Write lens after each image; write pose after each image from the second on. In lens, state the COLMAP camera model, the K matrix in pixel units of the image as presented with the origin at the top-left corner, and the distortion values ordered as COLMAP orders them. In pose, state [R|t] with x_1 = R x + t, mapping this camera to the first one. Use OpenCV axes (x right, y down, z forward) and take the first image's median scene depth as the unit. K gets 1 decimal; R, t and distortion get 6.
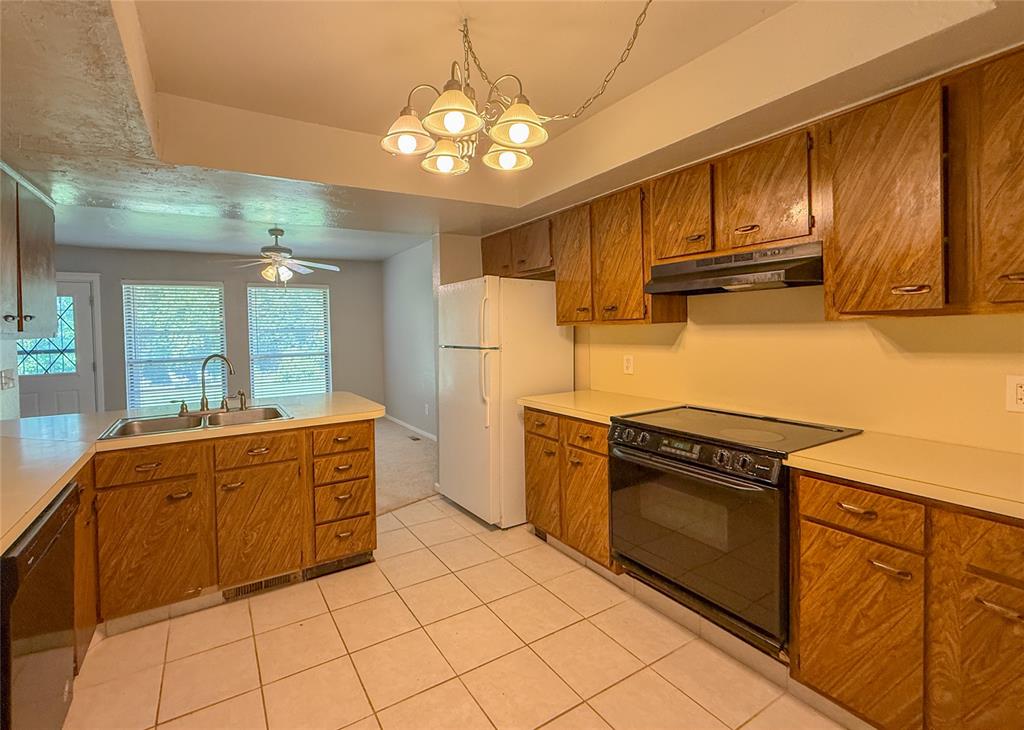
lens RADIAL K [[452.5, 0, 457.9], [0, 452.5, 340.5], [0, 0, 1]] dist [-0.000044, 0.000059]
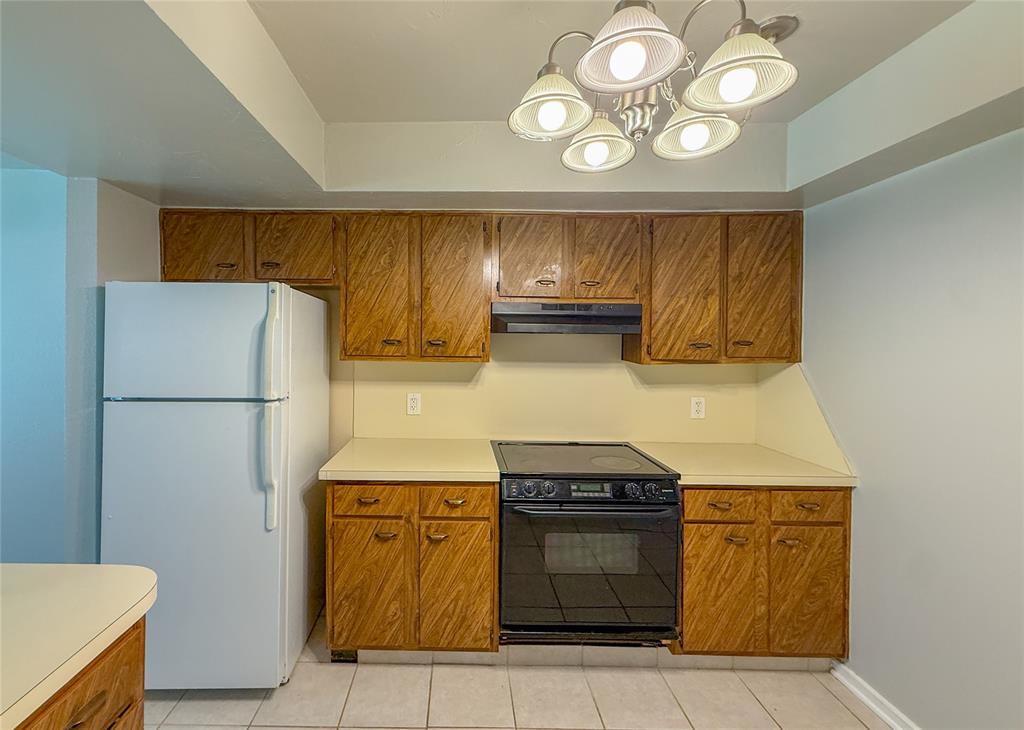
lens RADIAL K [[452.5, 0, 457.9], [0, 452.5, 340.5], [0, 0, 1]] dist [-0.000044, 0.000059]
pose [[0.487877, 0.020468, 0.872673, -0.435017], [0.002303, 0.999691, -0.024734, -0.059556], [-0.872910, 0.014077, 0.487679, 0.593452]]
